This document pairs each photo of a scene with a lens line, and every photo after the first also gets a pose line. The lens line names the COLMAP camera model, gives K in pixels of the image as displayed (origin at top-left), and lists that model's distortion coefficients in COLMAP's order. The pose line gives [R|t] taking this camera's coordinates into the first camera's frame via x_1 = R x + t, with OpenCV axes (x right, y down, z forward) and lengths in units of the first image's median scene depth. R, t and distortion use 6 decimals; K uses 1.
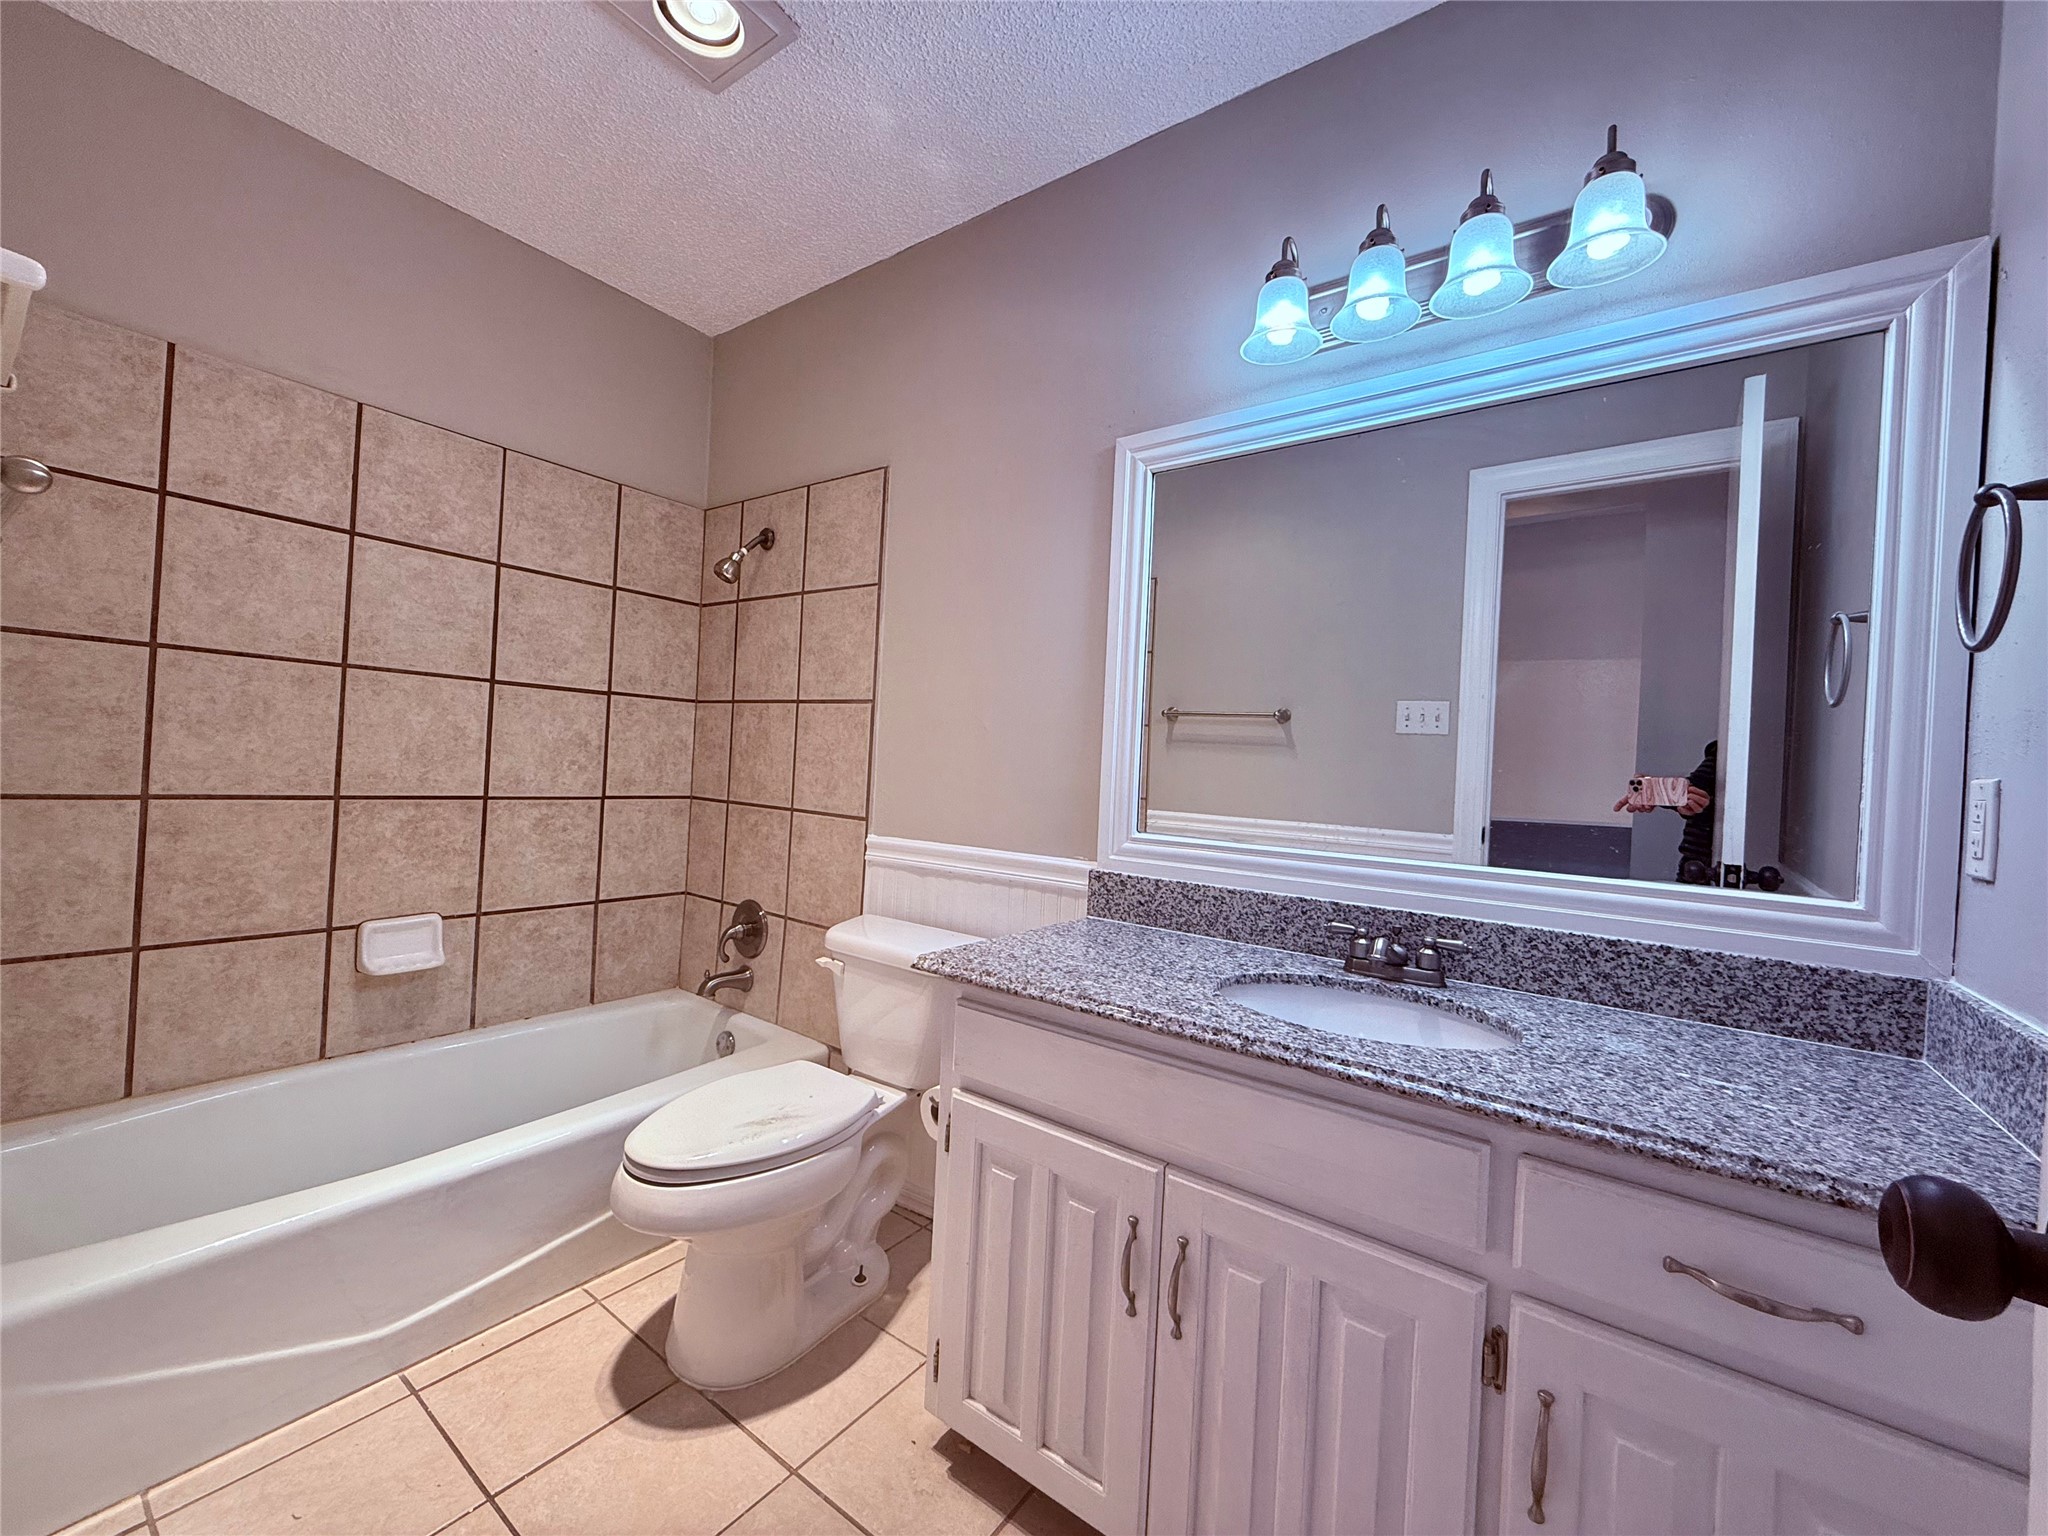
lens RADIAL K [[812.3, 0, 1017.1], [0, 812.3, 770.4], [0, 0, 1]] dist [0.000822, 0.000299]
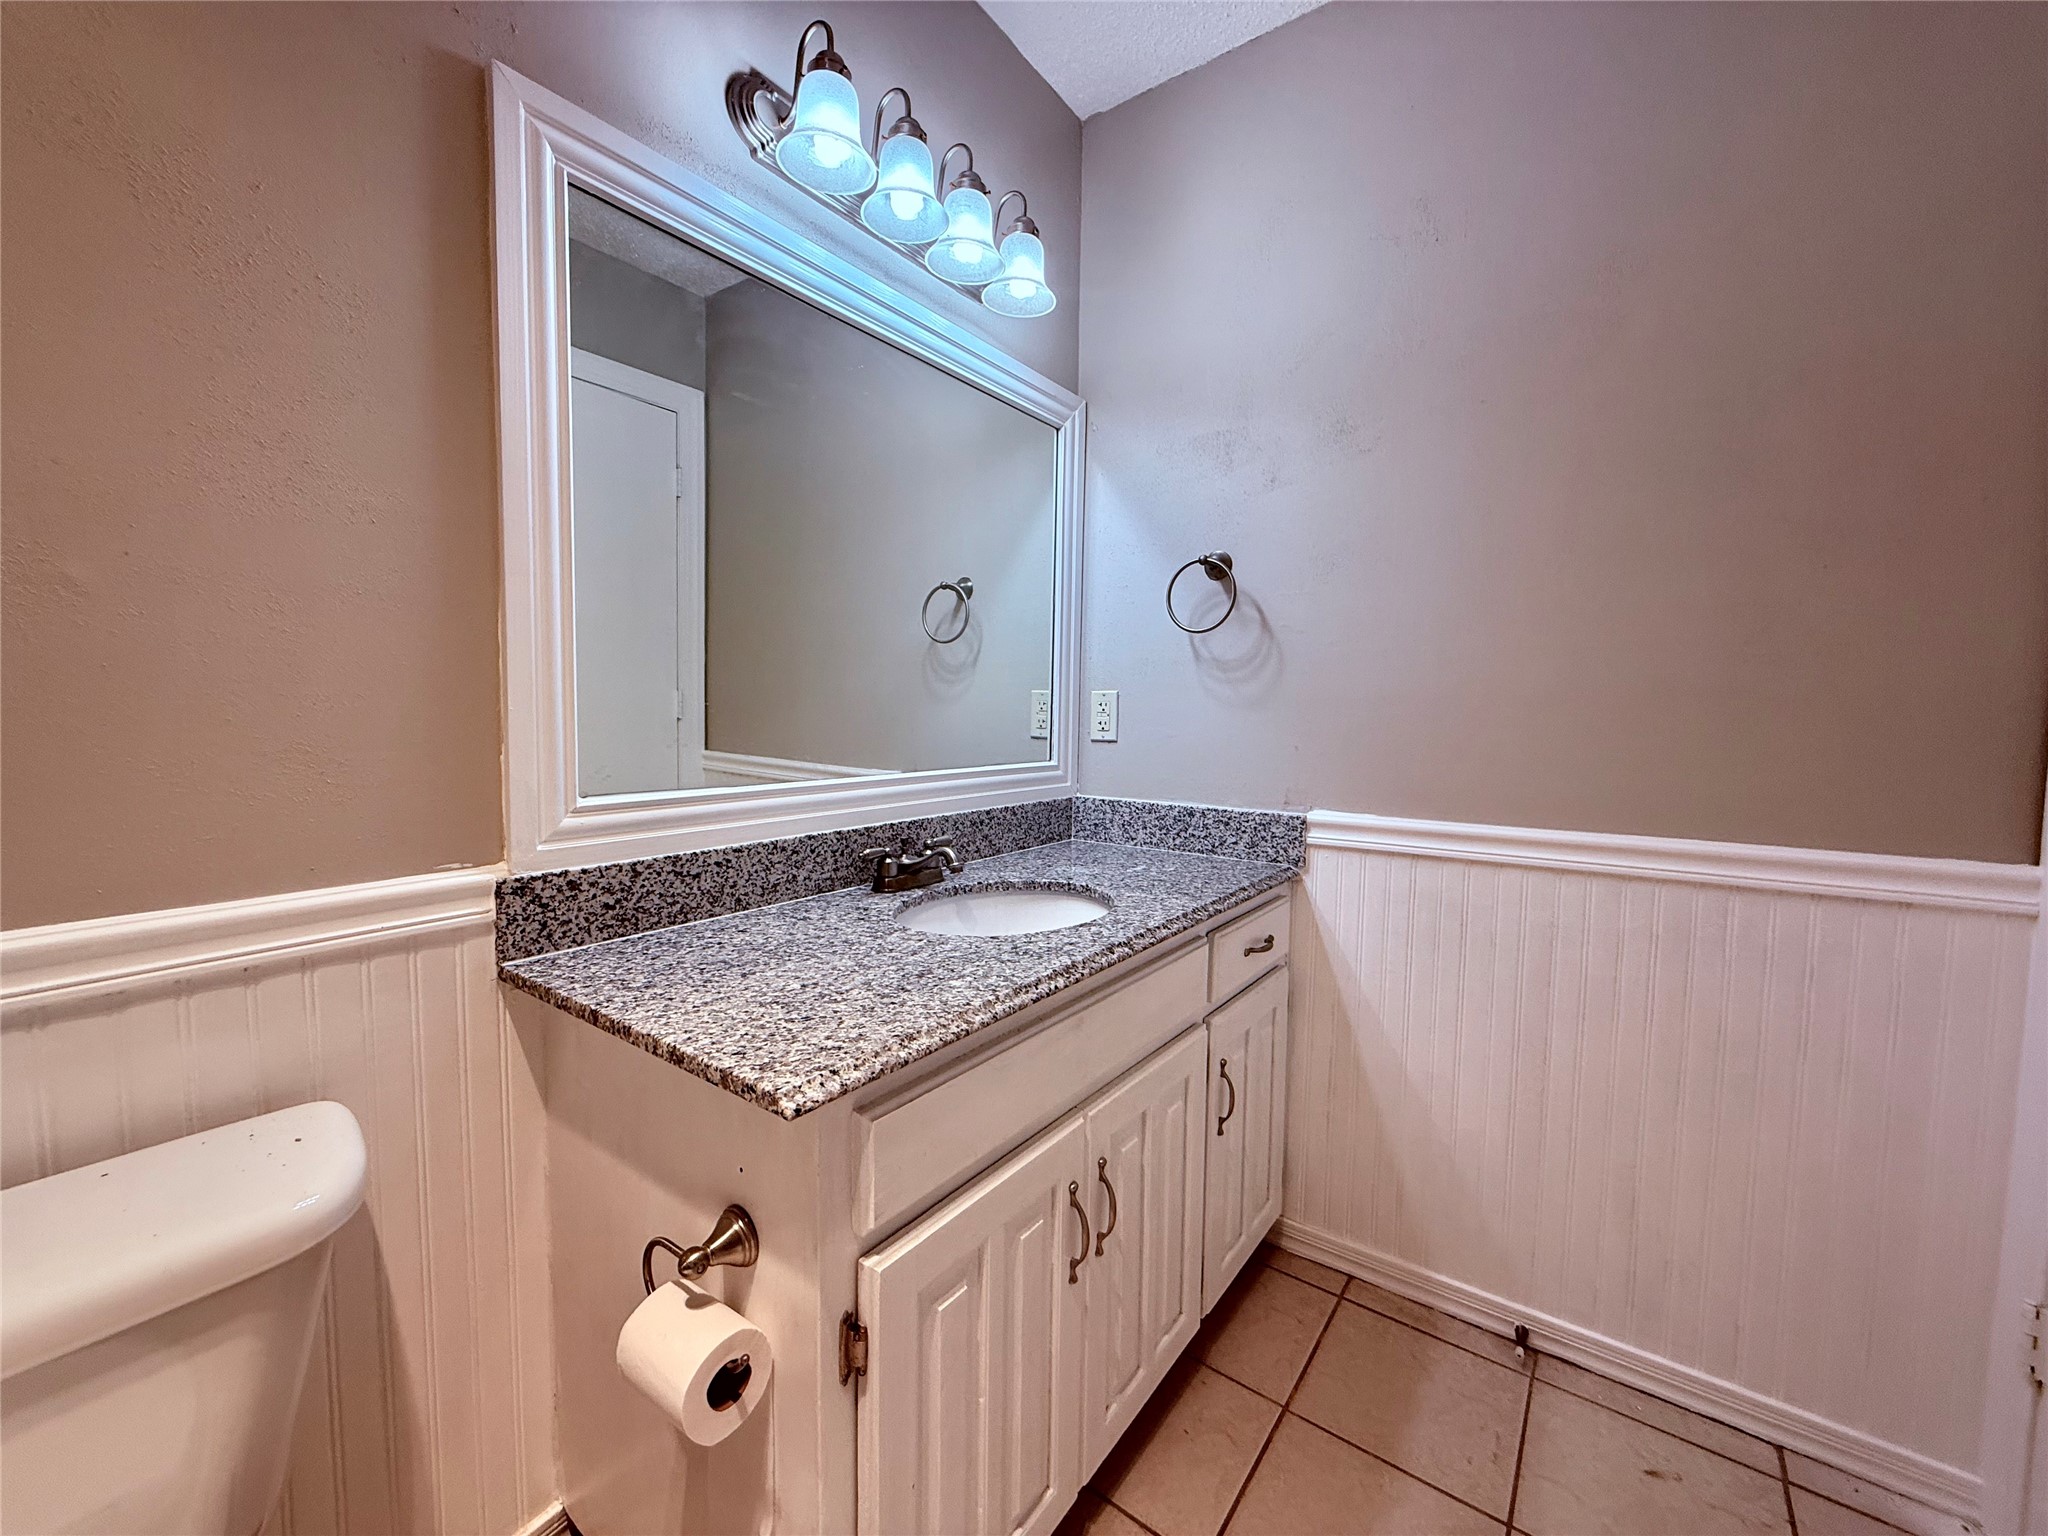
lens RADIAL K [[812.3, 0, 1017.1], [0, 812.3, 770.4], [0, 0, 1]] dist [0.000822, 0.000299]
pose [[0.006274, -0.119768, 0.992782, -0.588037], [-0.002951, 0.992795, 0.119788, -0.023579], [-0.999976, -0.003681, 0.005875, 0.865285]]
